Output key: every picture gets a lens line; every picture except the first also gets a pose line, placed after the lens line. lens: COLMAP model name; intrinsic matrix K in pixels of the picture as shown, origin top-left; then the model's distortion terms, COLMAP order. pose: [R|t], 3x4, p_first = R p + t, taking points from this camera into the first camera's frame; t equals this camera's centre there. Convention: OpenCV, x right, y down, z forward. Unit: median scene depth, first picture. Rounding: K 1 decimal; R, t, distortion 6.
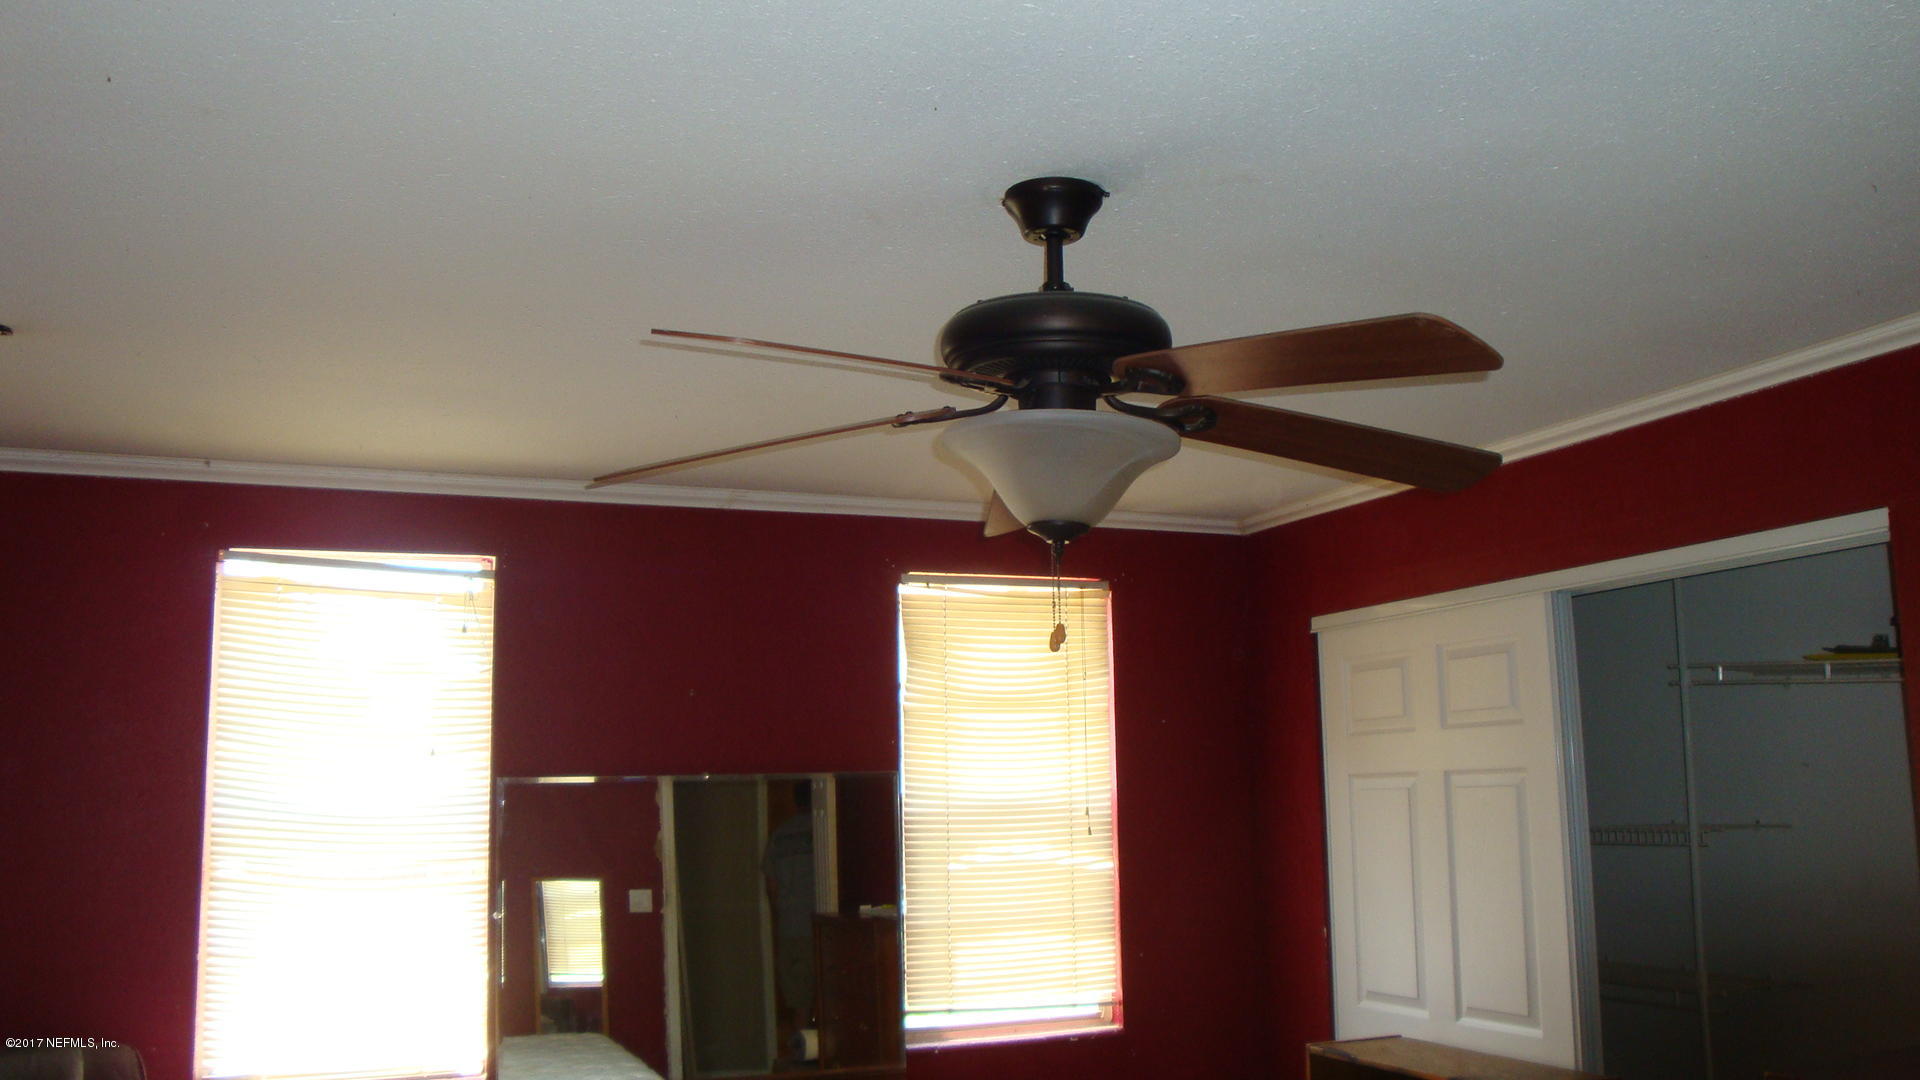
lens RADIAL K [[1623.5, 0, 1019.1], [0, 1623.5, 544.5], [0, 0, 1]] dist [-0.154839, 0.121460]
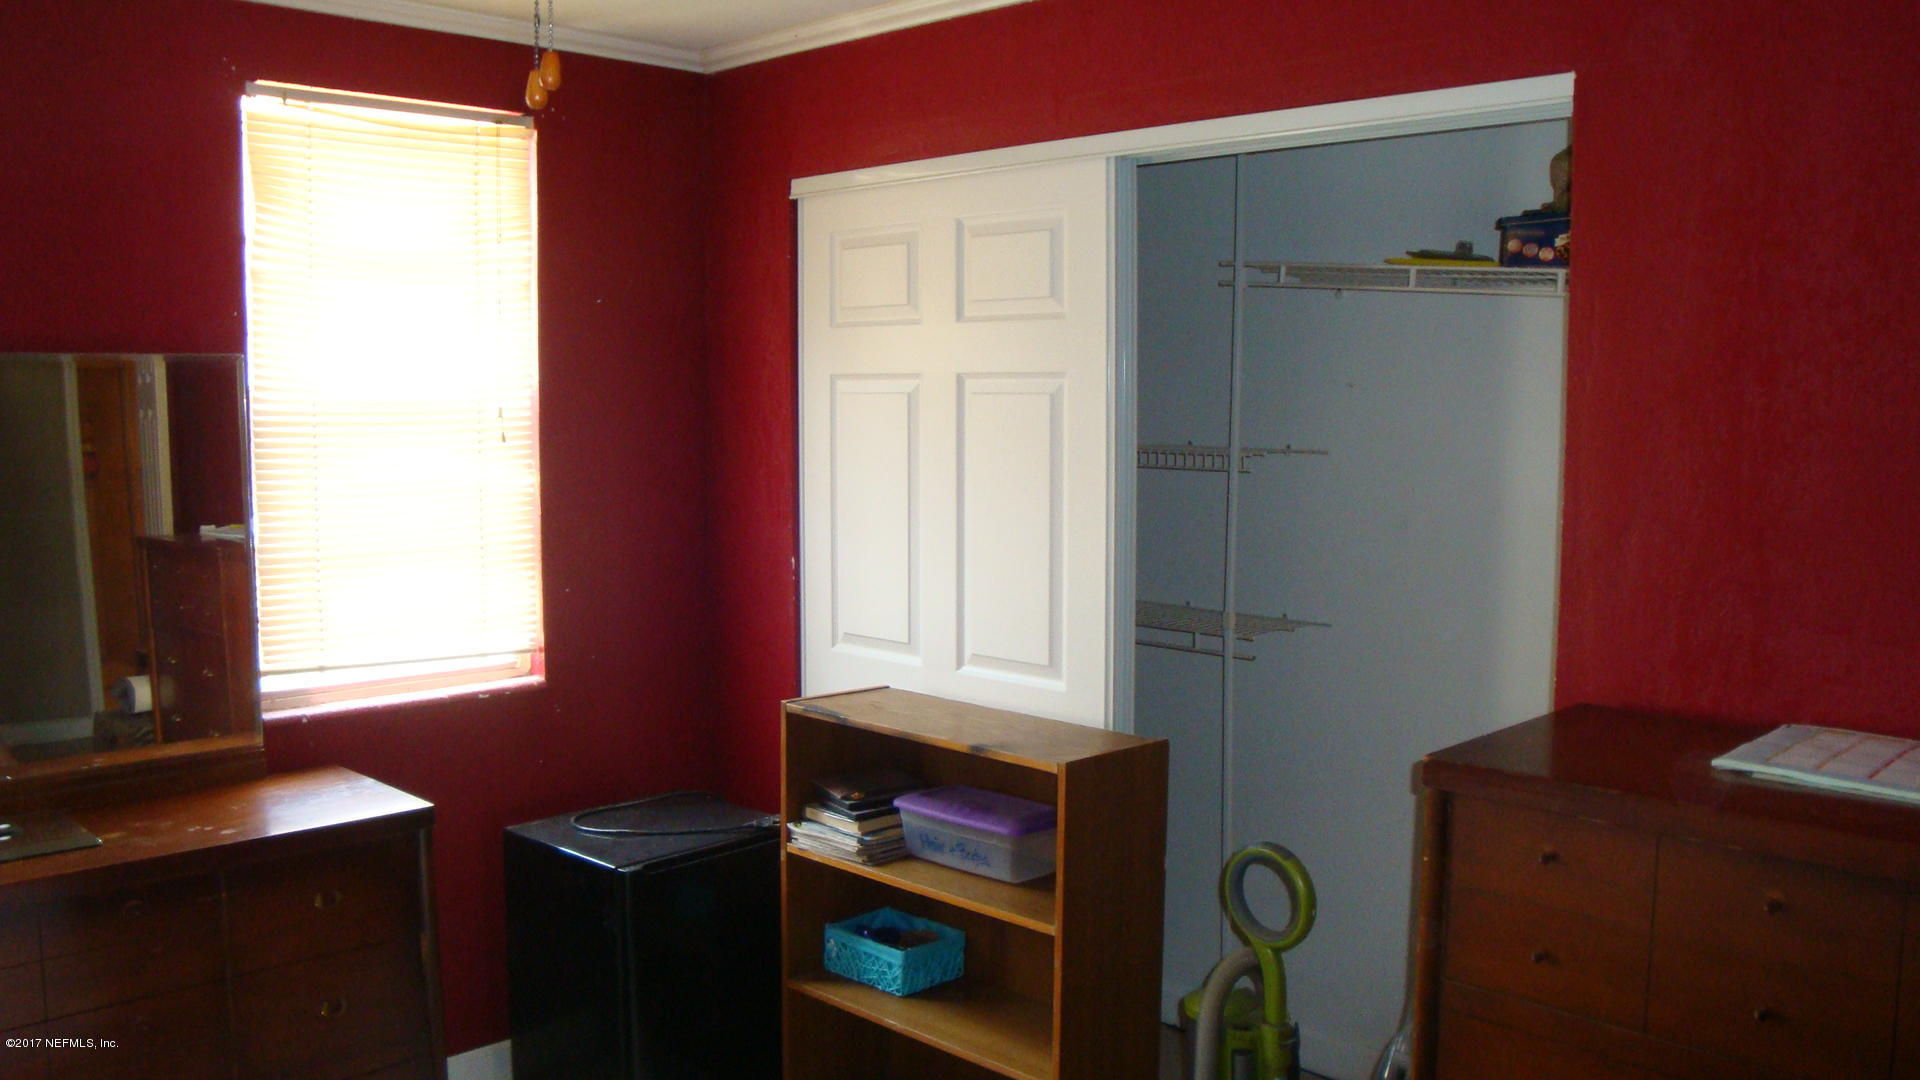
lens RADIAL K [[1623.5, 0, 1019.1], [0, 1623.5, 544.5], [0, 0, 1]] dist [-0.154839, 0.121460]
pose [[0.928375, -0.008740, 0.371541, -0.013341], [-0.079797, 0.971719, 0.222249, 0.036406], [-0.362976, -0.235978, 0.901422, 0.202681]]
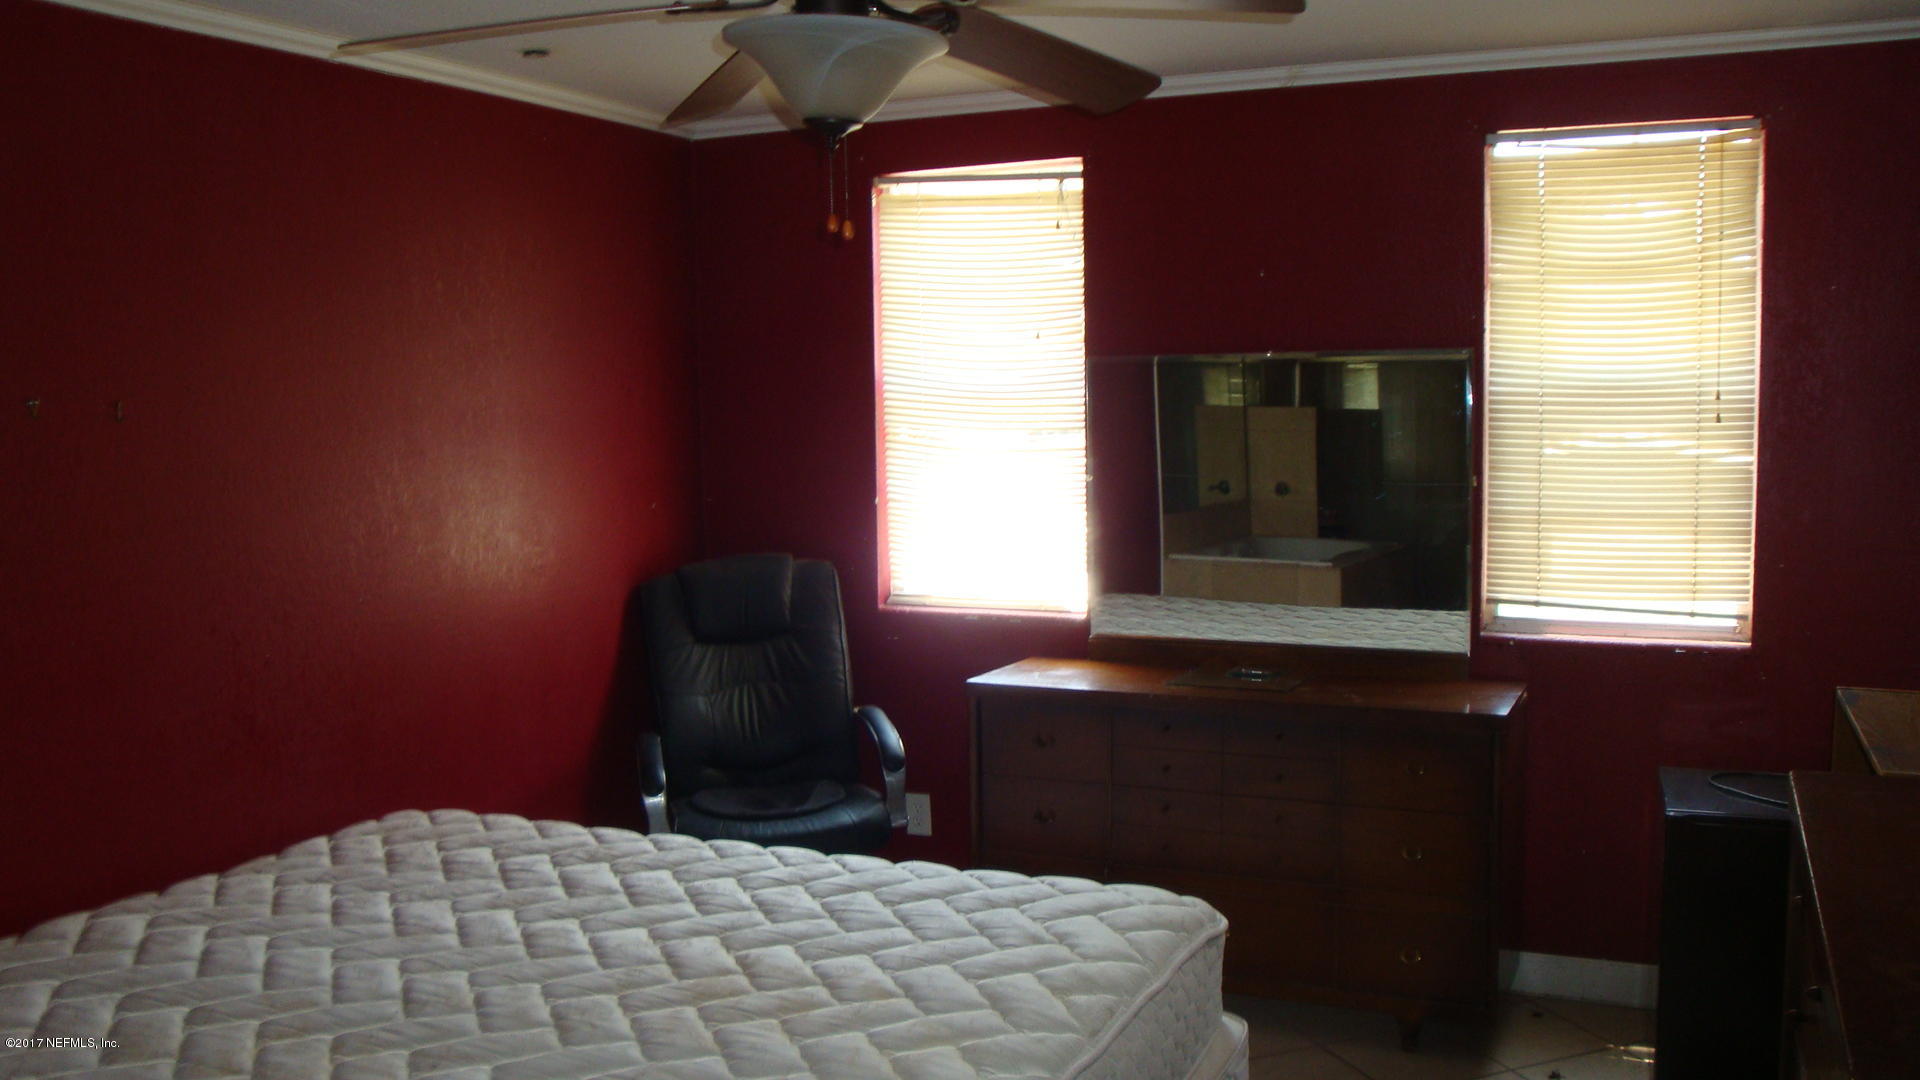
lens RADIAL K [[1623.5, 0, 1019.1], [0, 1623.5, 544.5], [0, 0, 1]] dist [-0.154839, 0.121460]
pose [[0.666179, 0.086984, -0.740702, 0.439960], [0.112699, 0.970028, 0.215276, 0.020167], [0.737227, -0.226889, 0.636410, 0.181492]]
